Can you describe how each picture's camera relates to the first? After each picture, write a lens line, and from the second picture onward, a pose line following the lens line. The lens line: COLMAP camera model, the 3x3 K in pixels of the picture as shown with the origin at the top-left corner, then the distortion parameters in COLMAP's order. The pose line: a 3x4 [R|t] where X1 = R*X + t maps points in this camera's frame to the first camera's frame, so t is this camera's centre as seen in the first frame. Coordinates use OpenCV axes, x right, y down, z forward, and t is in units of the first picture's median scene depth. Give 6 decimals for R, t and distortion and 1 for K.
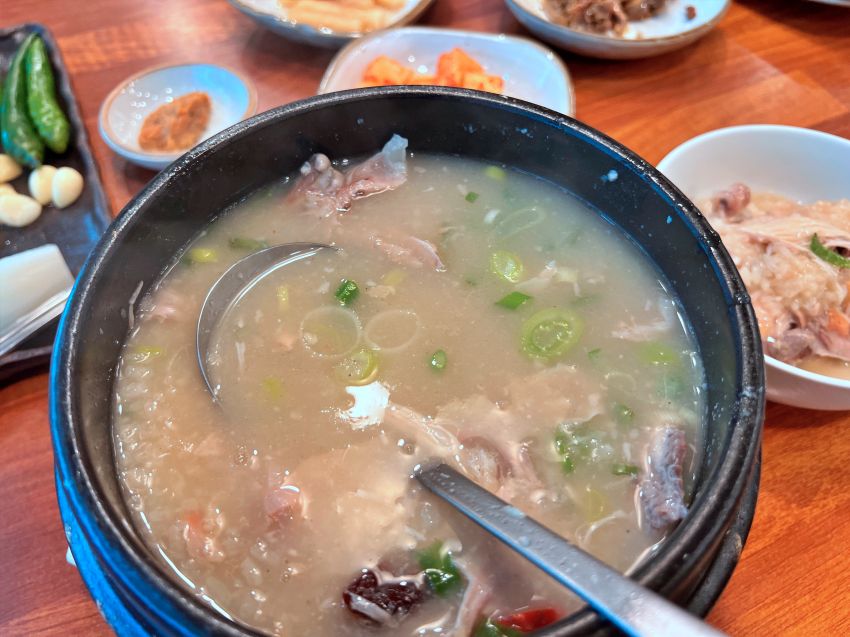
lens RADIAL K [[644.8, 0, 425.0], [0, 644.8, 318.5], [0, 0, 1]] dist [0.033277, -0.066207]
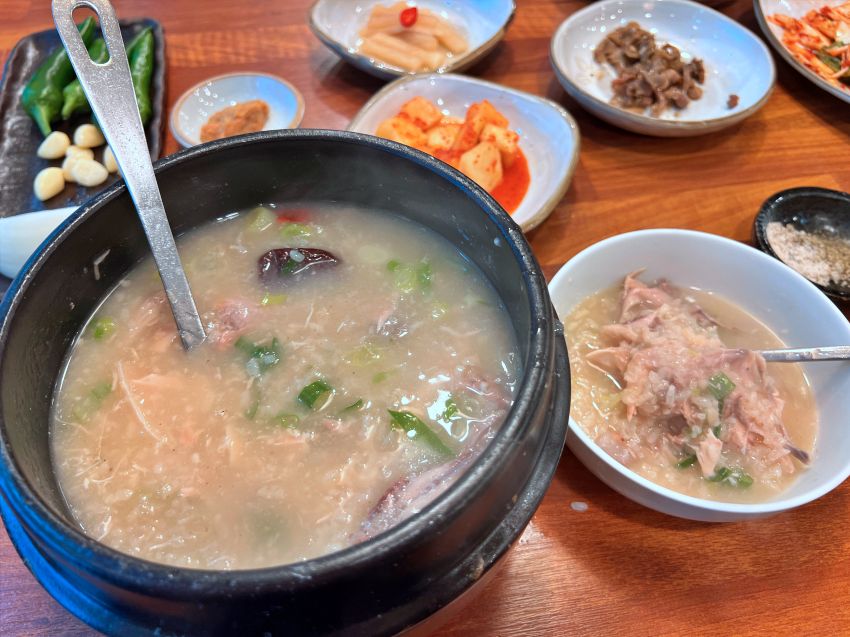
lens RADIAL K [[644.8, 0, 425.0], [0, 644.8, 318.5], [0, 0, 1]] dist [0.033277, -0.066207]
pose [[0.964421, 0.214012, -0.155212, 0.185123], [-0.218118, 0.975874, -0.009722, -0.021320], [0.149387, 0.043231, 0.987833, -0.078026]]
